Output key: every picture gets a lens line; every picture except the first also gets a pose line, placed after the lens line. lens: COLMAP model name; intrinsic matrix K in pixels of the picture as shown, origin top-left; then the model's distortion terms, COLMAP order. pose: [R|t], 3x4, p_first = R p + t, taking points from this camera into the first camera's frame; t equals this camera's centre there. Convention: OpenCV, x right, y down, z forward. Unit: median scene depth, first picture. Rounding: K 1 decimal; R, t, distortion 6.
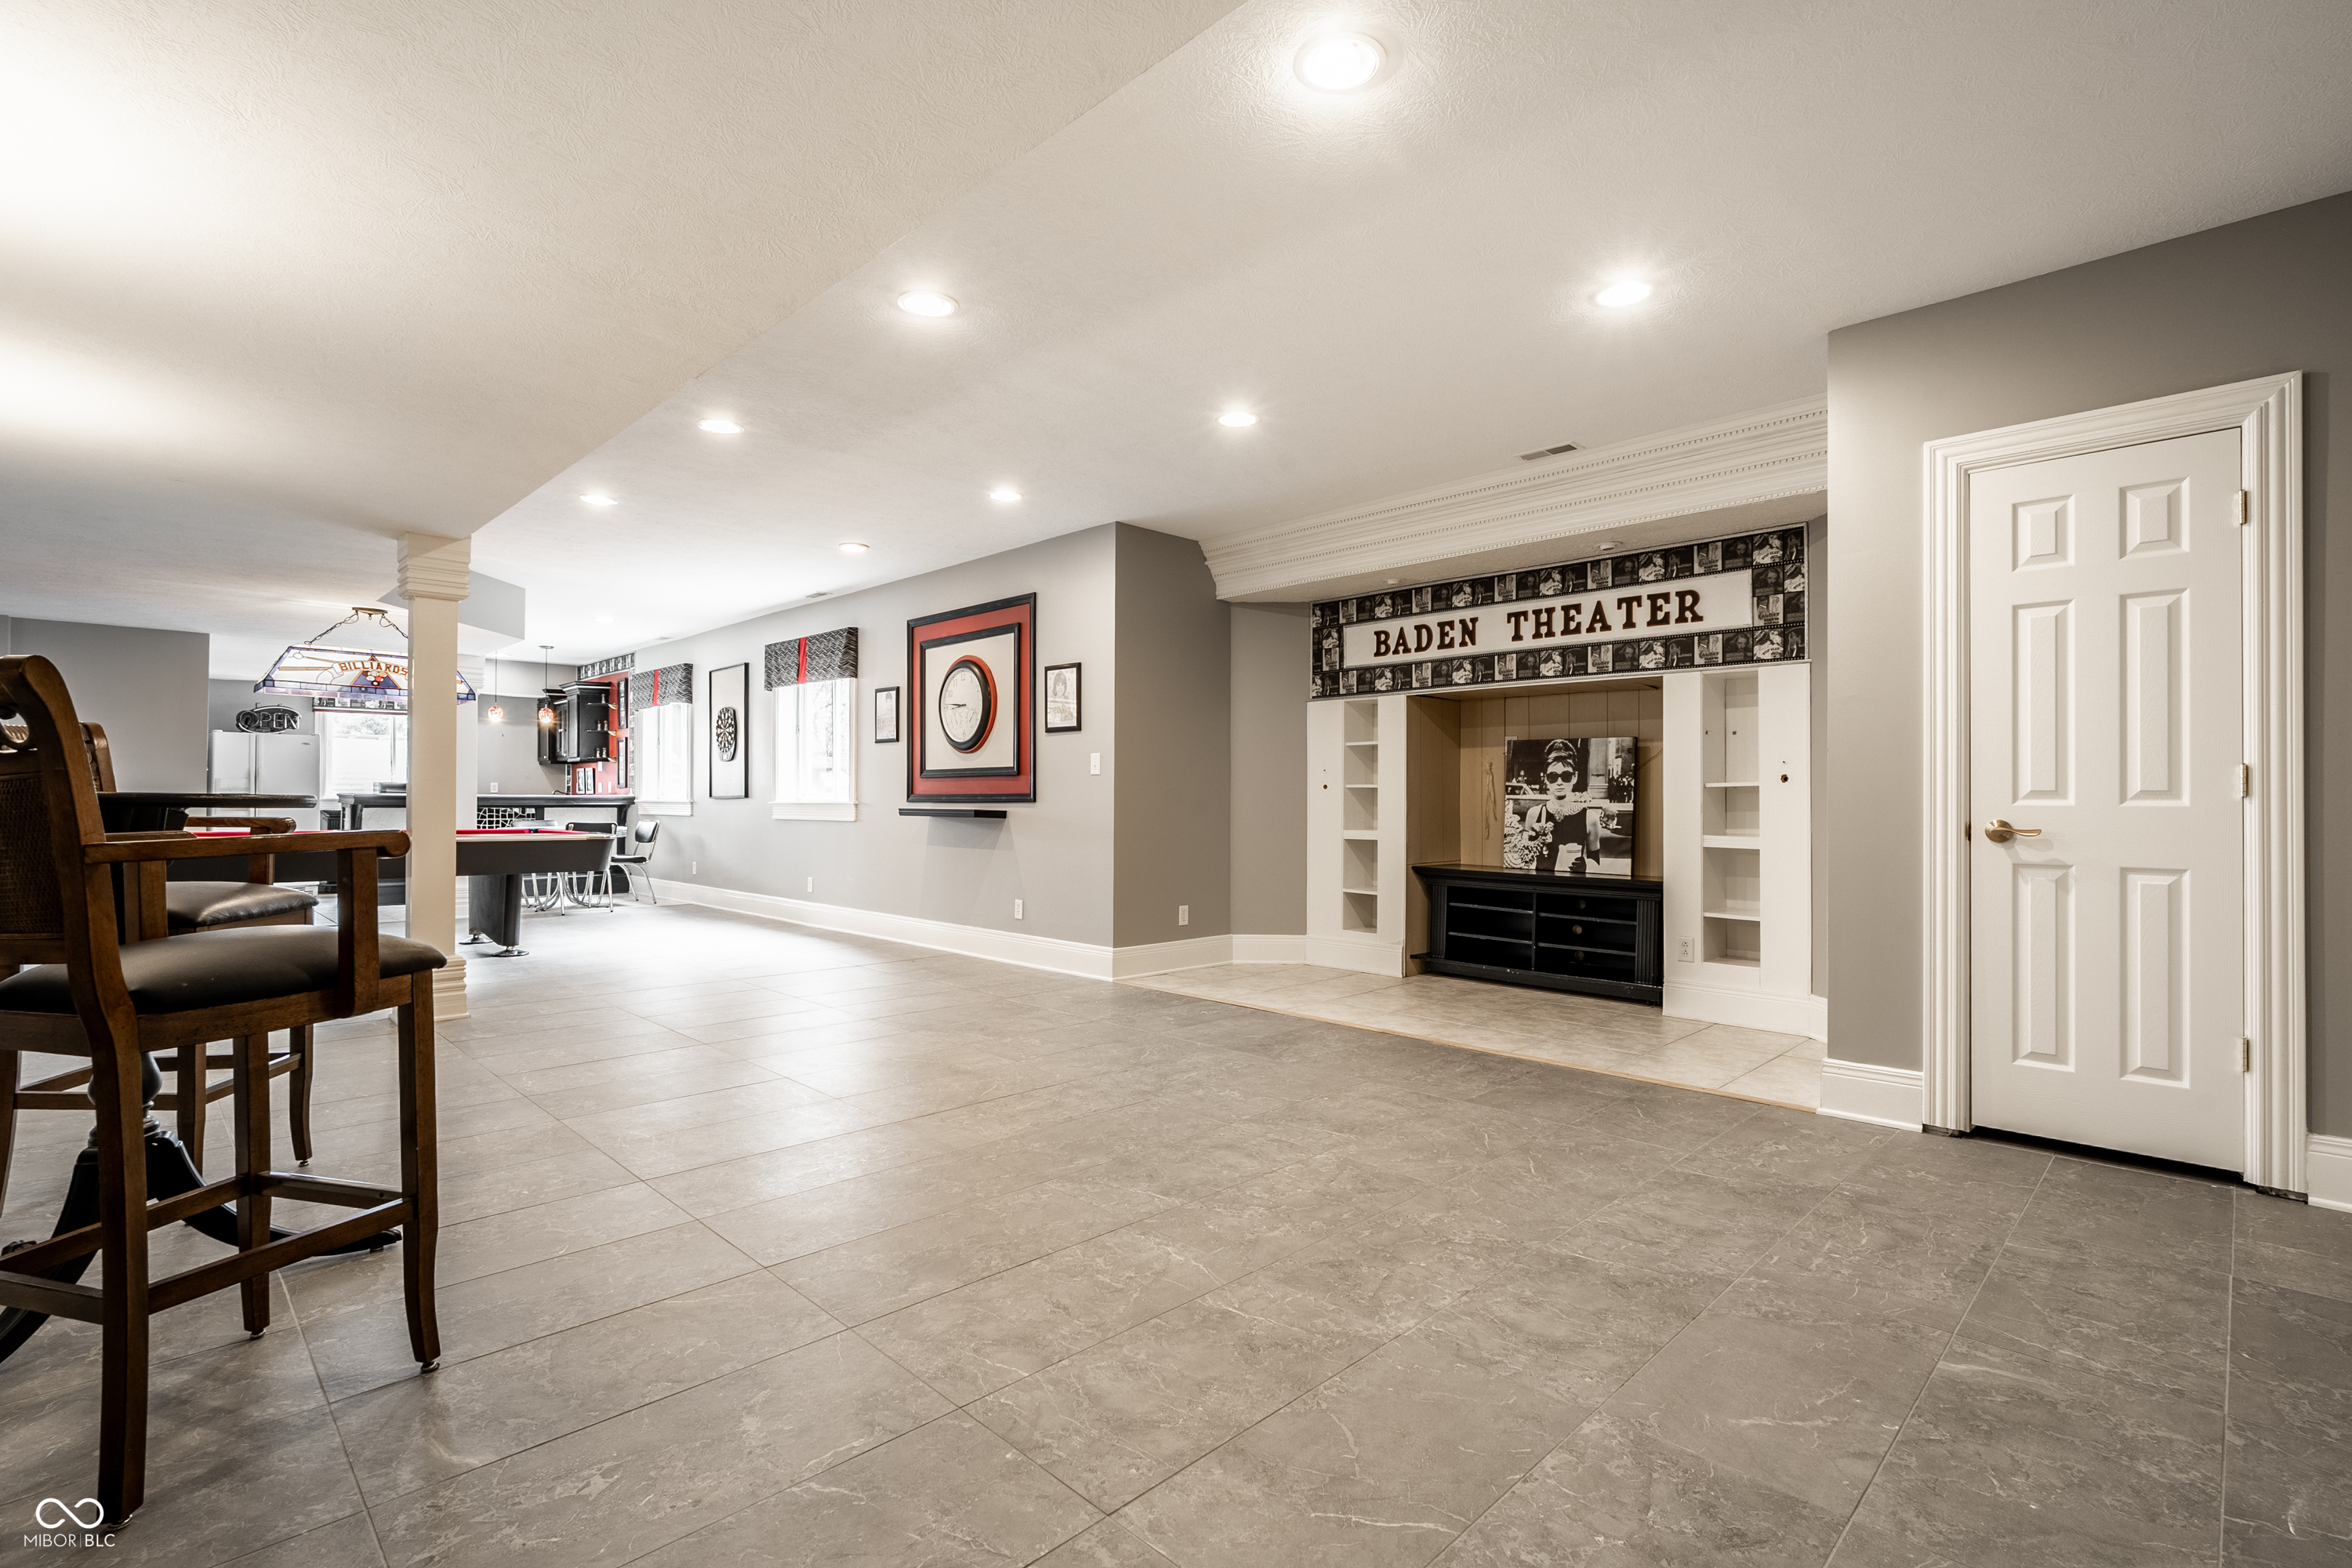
lens RADIAL K [[1081.7, 0, 1186.4], [0, 1081.7, 792.9], [0, 0, 1]] dist [-0.002636, -0.000035]
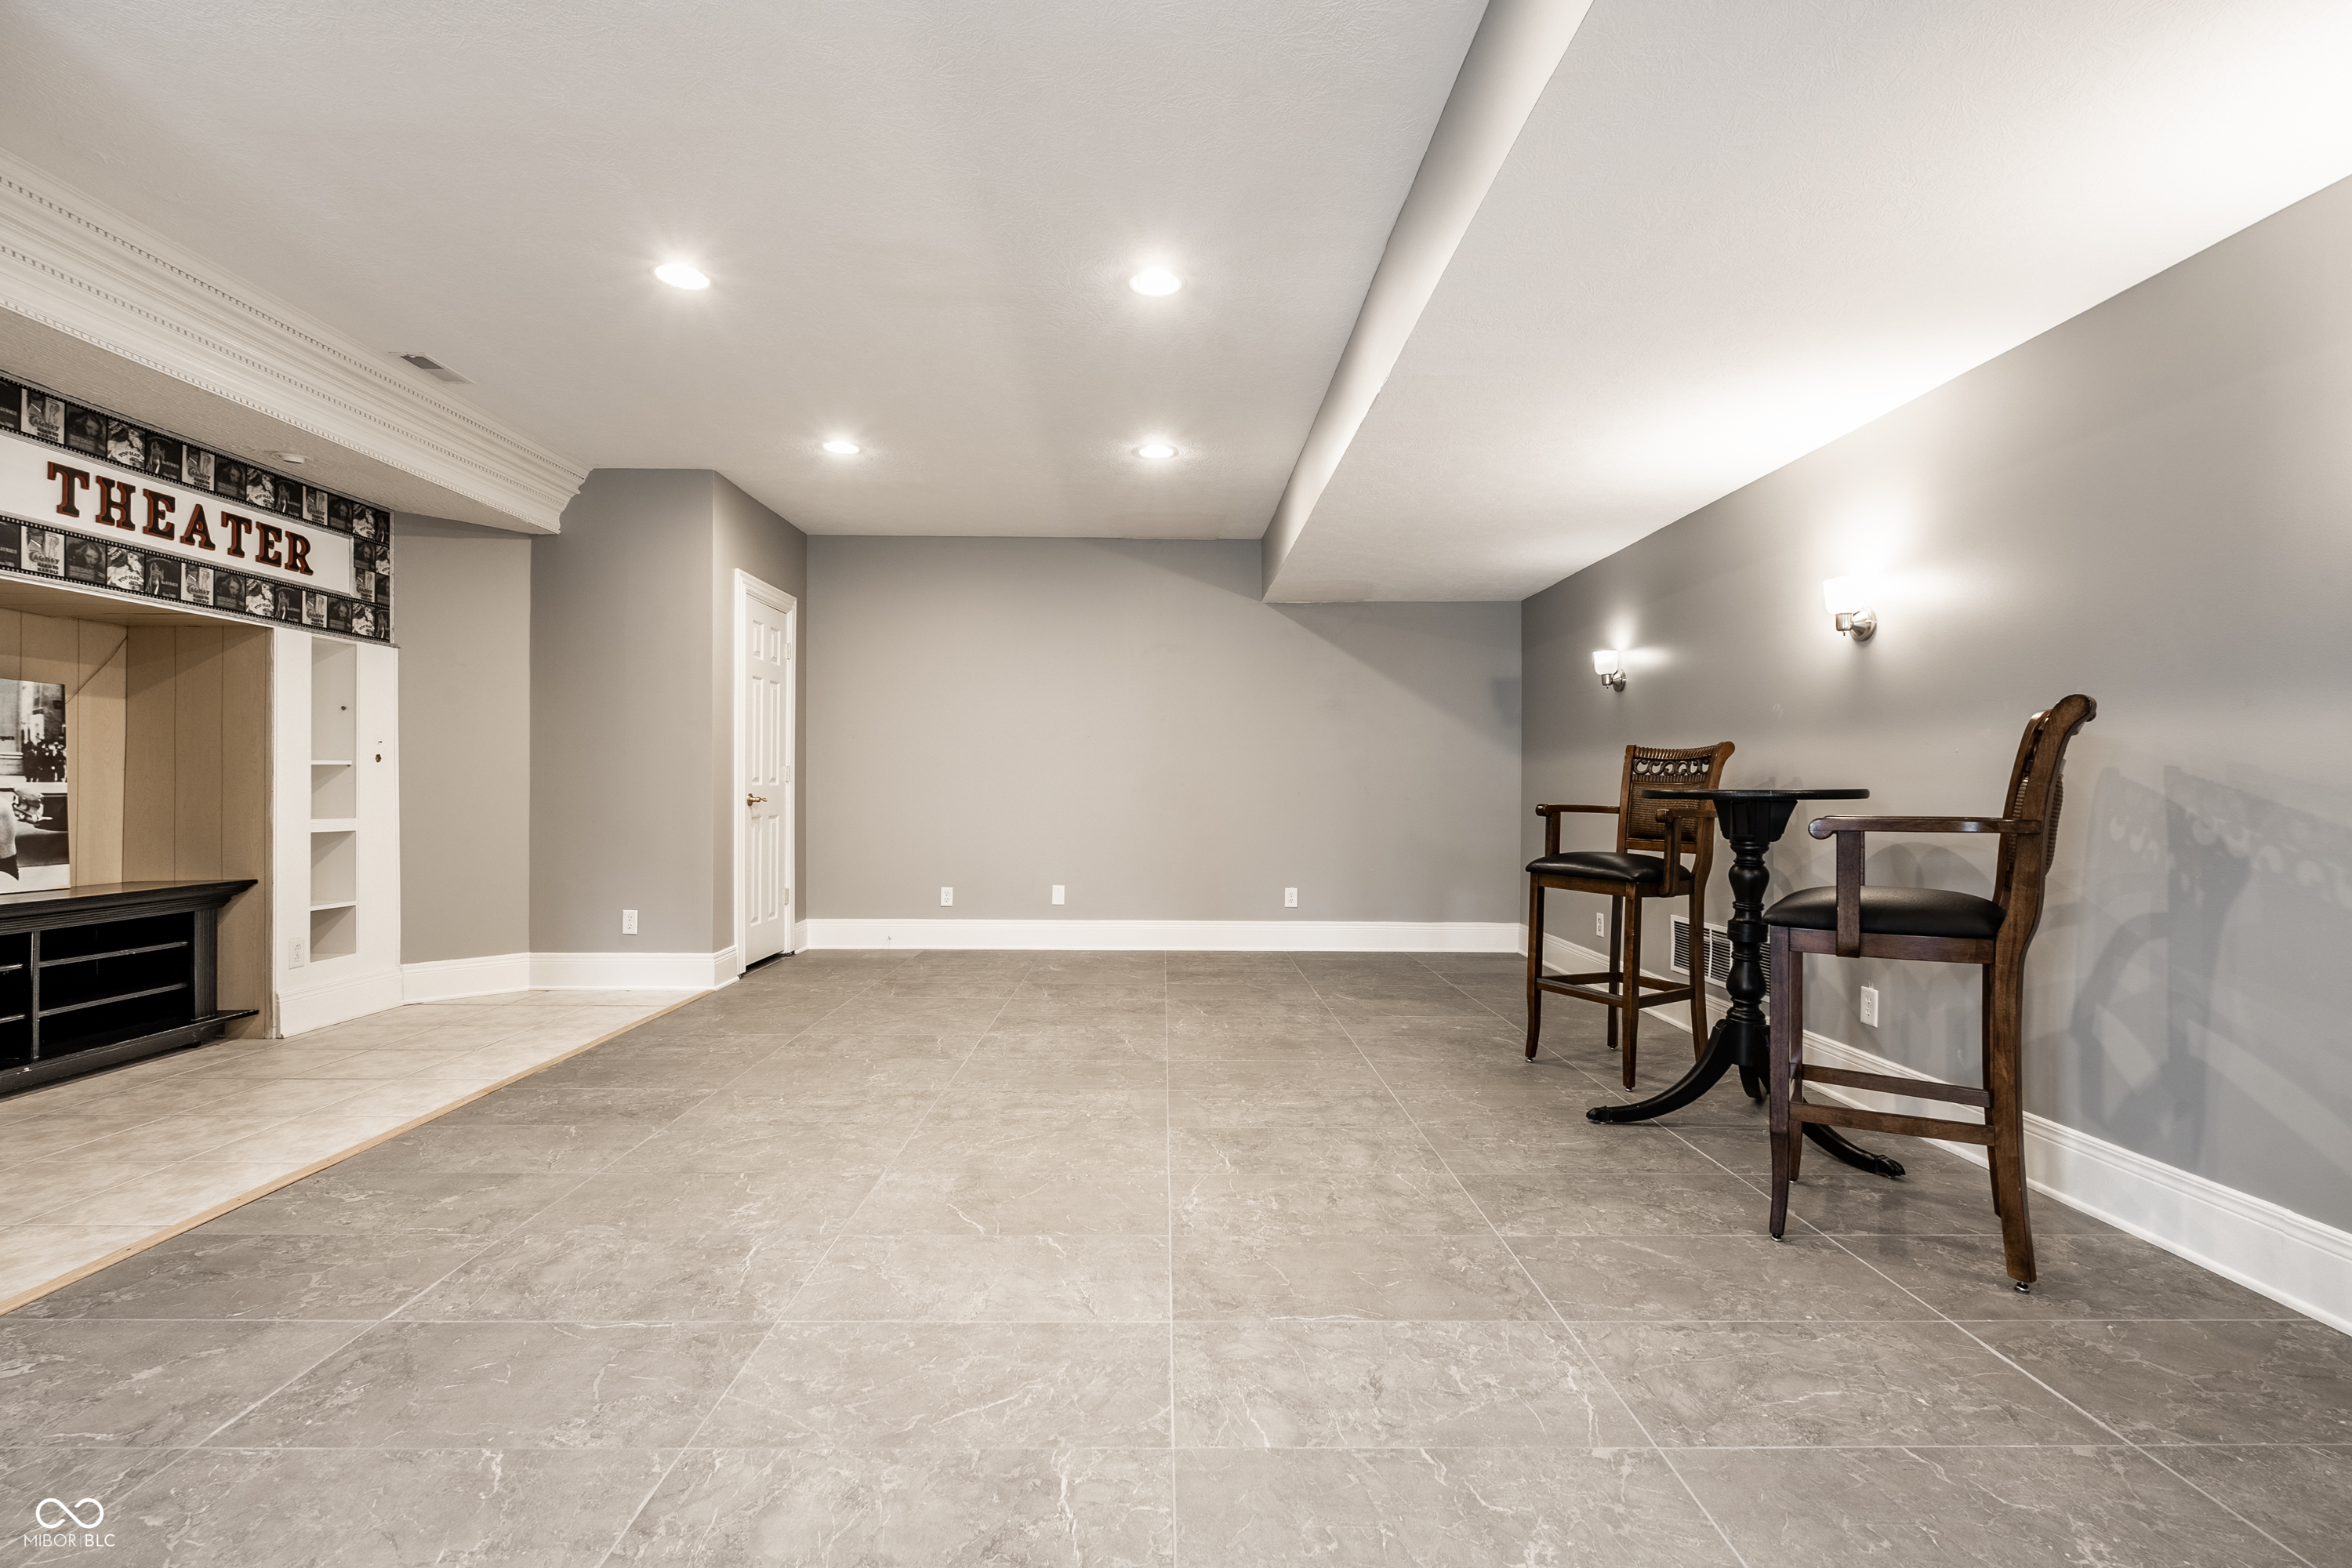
lens RADIAL K [[1022.3, 0, 1176.0], [0, 1022.3, 784.0], [0, 0, 1]] dist [-0.001380, -0.000039]
pose [[-0.711964, -0.006281, 0.702188, -0.544675], [-0.013289, 0.999901, -0.004531, 0.004214], [-0.702091, -0.012557, -0.711977, 0.983447]]
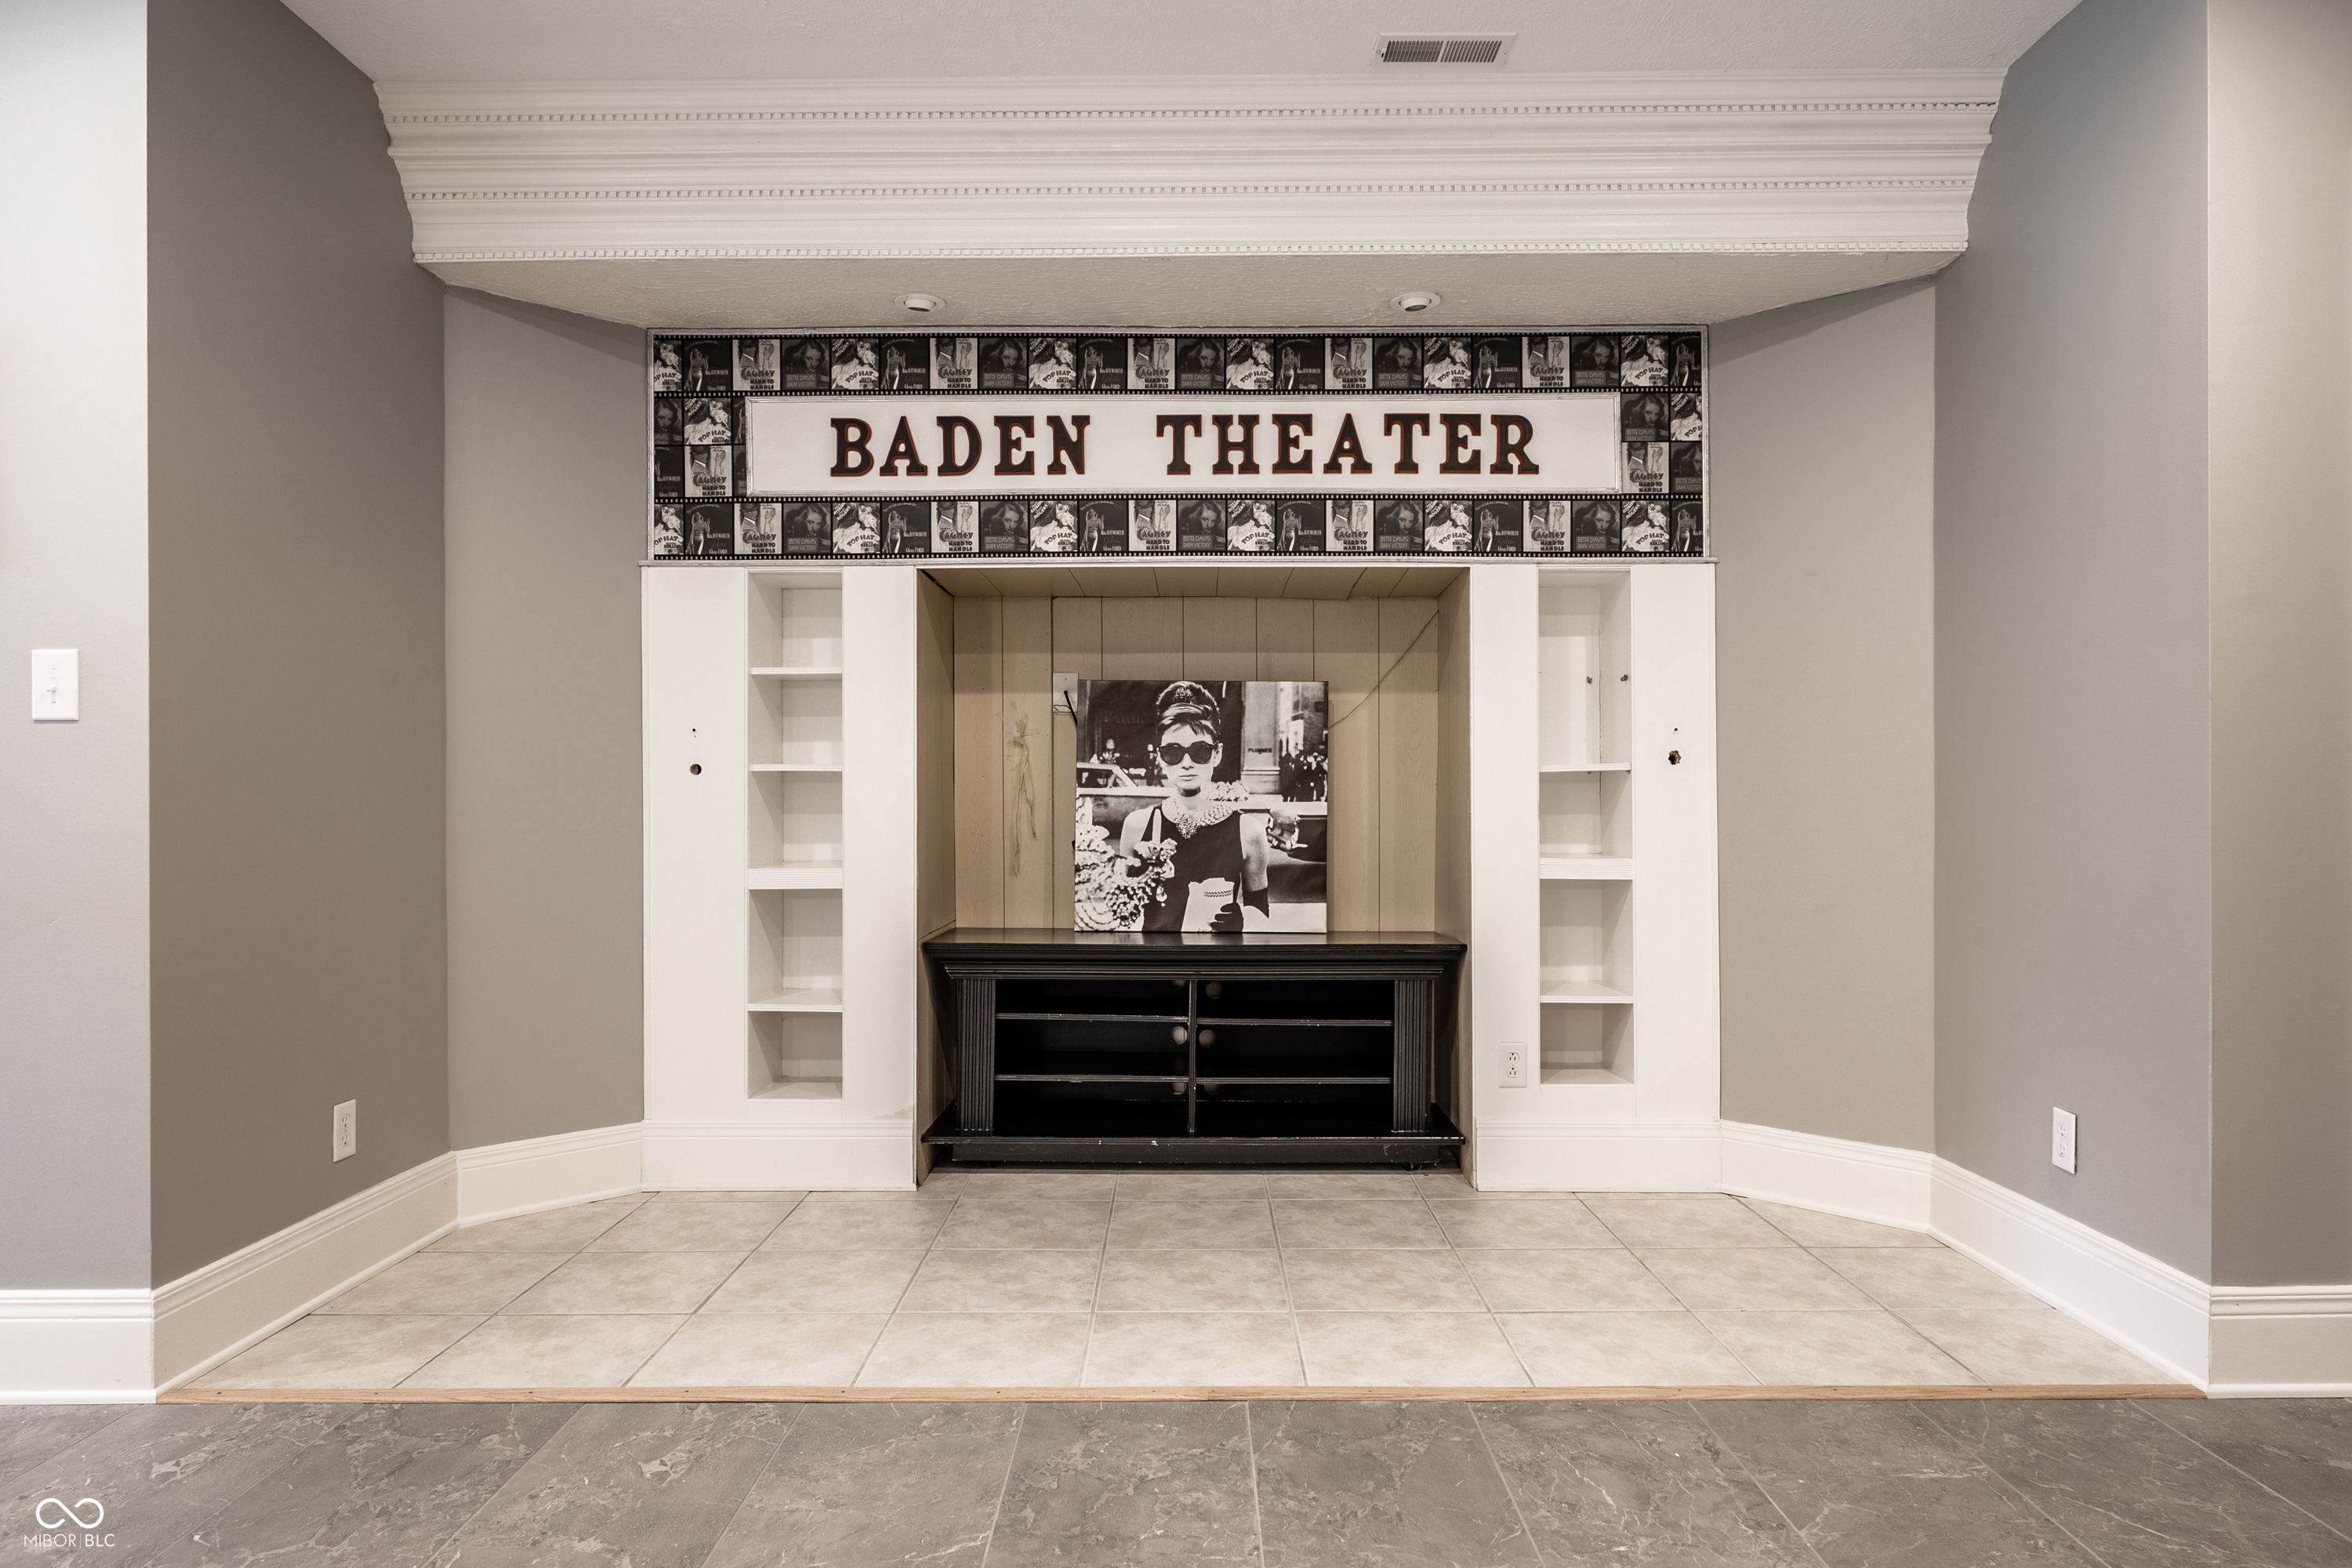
lens RADIAL K [[1426.1, 0, 1187.0], [0, 1426.1, 805.7], [0, 0, 1]] dist [0.000260, 0.000153]
pose [[0.708805, -0.009121, 0.705345, -0.153451], [0.000948, 0.999928, 0.011978, 0.002687], [-0.705404, -0.007821, 0.708763, 0.543444]]
